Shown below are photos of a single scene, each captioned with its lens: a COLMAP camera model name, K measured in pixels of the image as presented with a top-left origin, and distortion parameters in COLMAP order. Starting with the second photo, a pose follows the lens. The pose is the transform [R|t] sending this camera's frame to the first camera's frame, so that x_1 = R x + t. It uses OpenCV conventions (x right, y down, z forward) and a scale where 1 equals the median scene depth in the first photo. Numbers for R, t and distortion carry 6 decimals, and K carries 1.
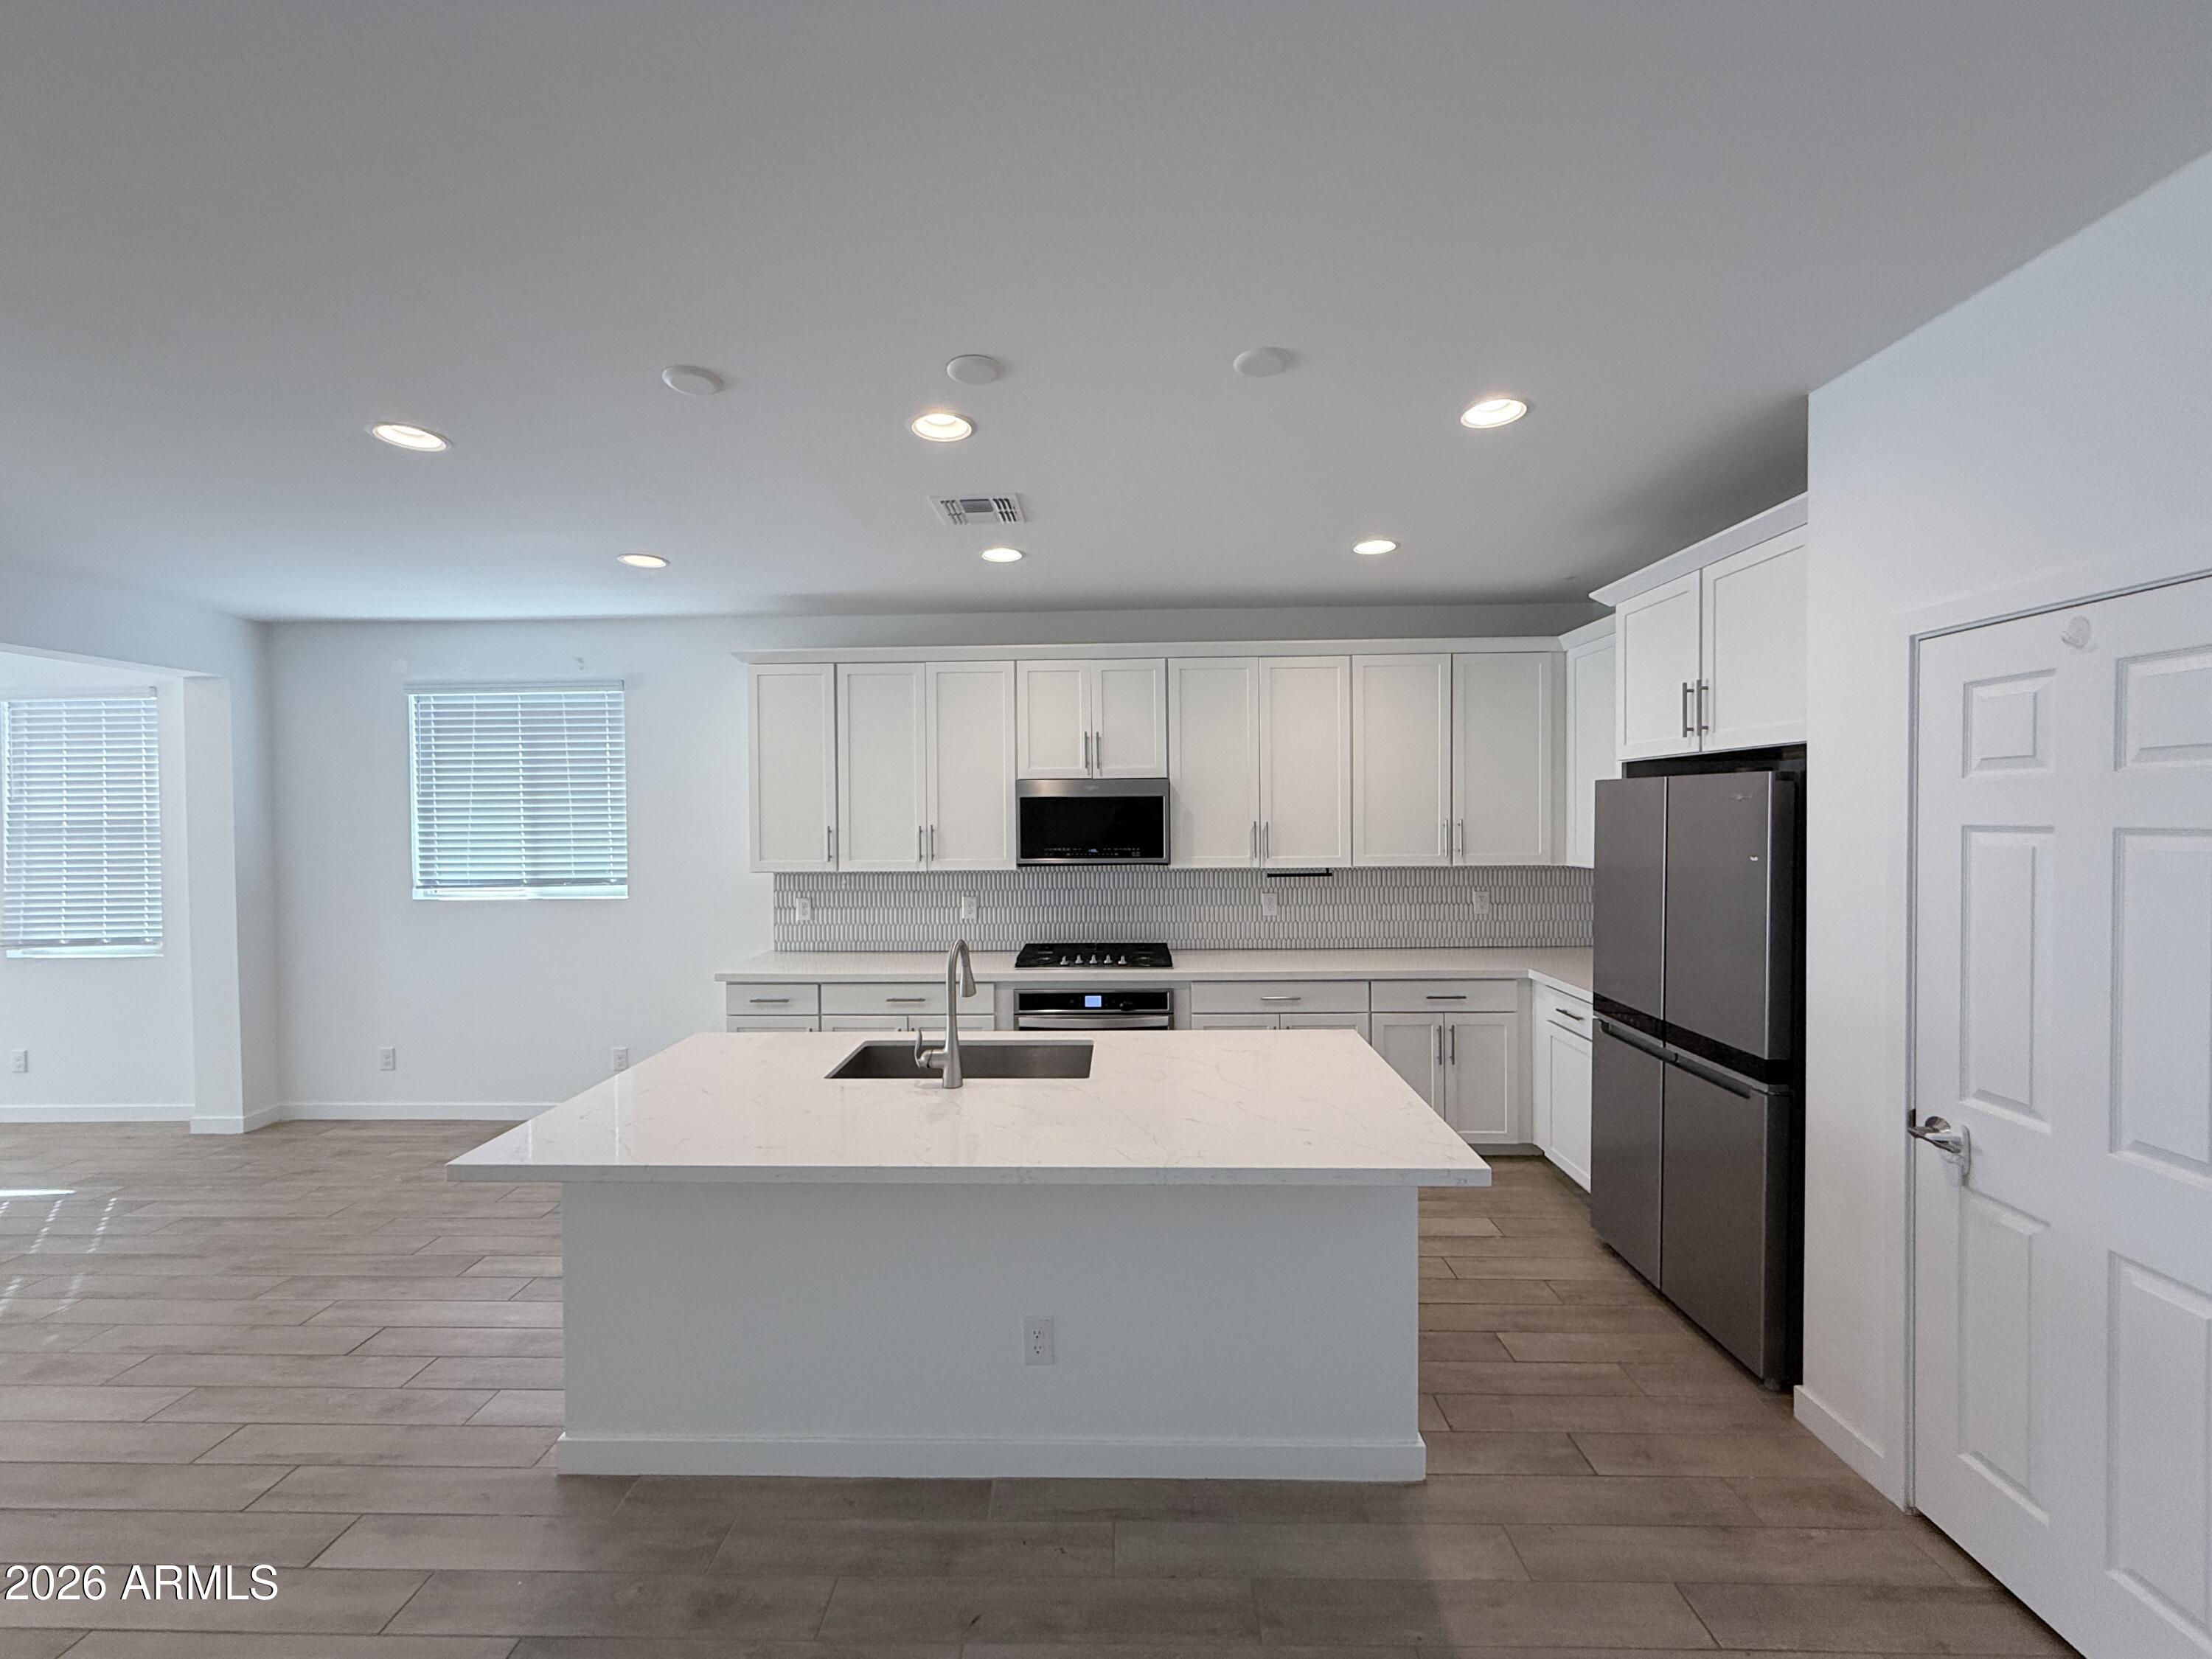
lens RADIAL K [[887.0, 0, 1105.9], [0, 887.0, 829.4], [0, 0, 1]] dist [0.001233, 0.000068]
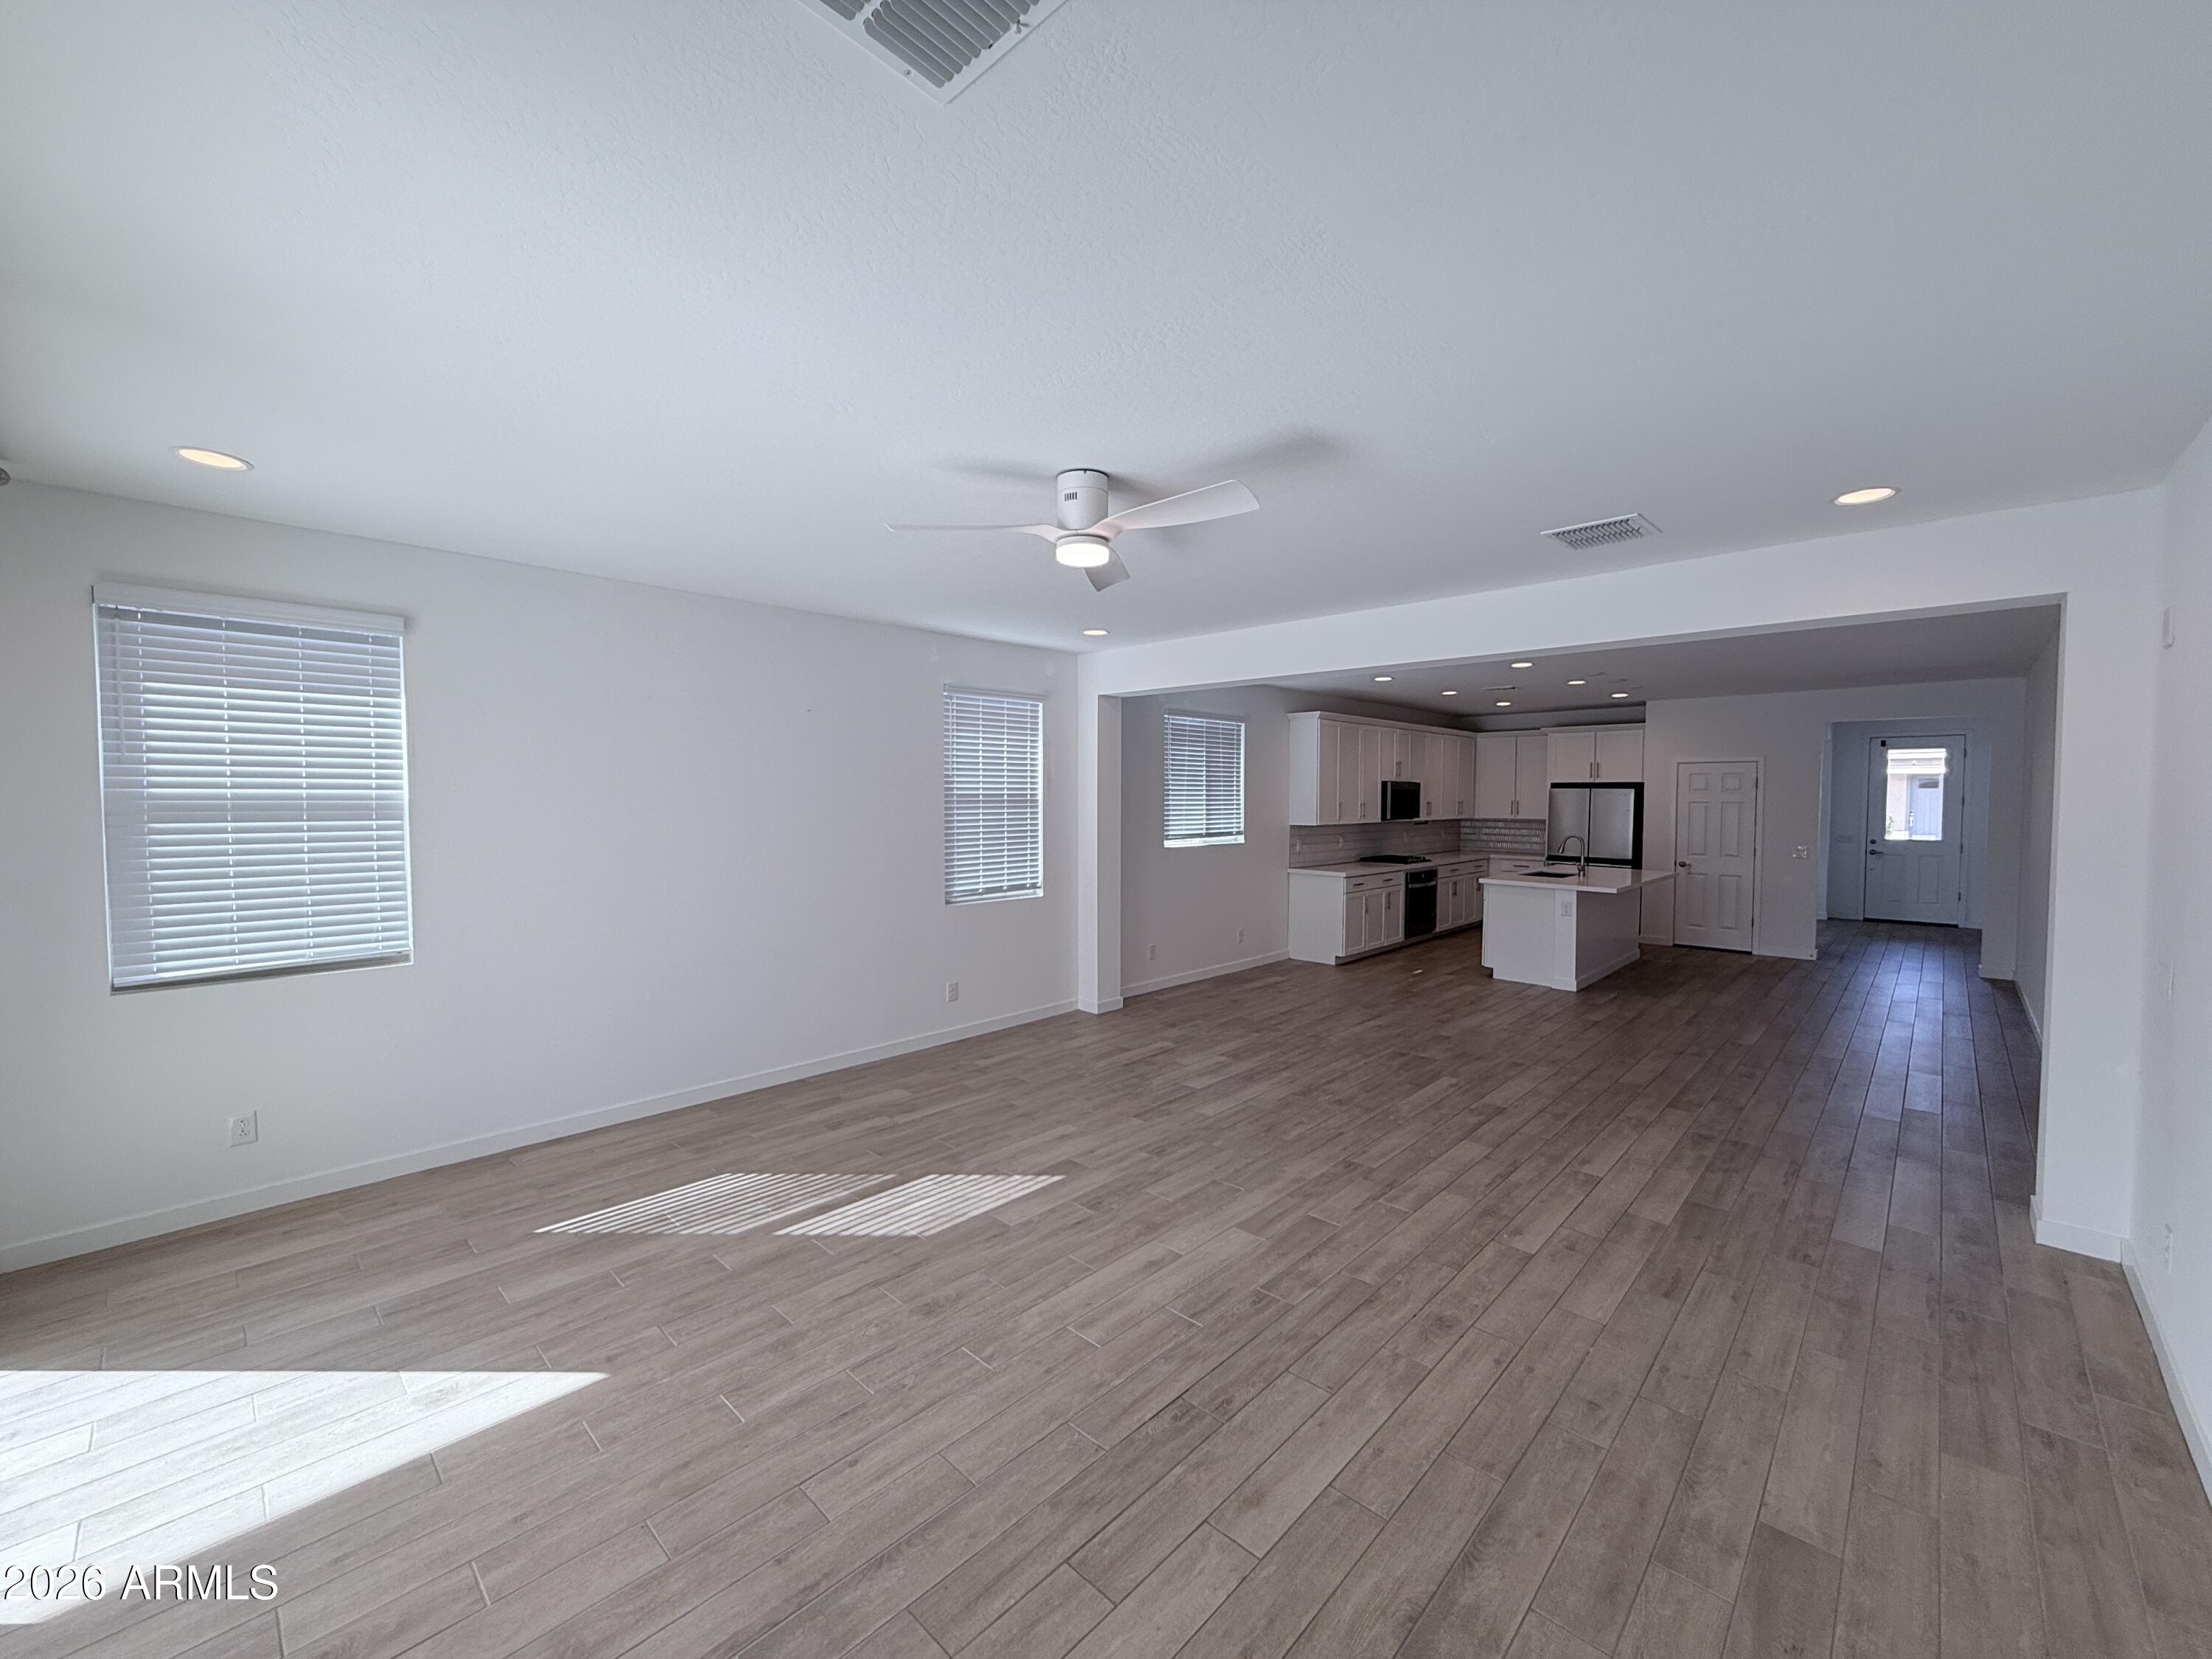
lens RADIAL K [[887.0, 0, 1104.7], [0, 887.0, 828.7], [0, 0, 1]] dist [0.001233, 0.000068]
pose [[0.666764, -0.015691, 0.745104, -2.013008], [0.005302, 0.999853, 0.016311, 0.020091], [-0.745250, -0.006925, 0.666749, 0.042138]]
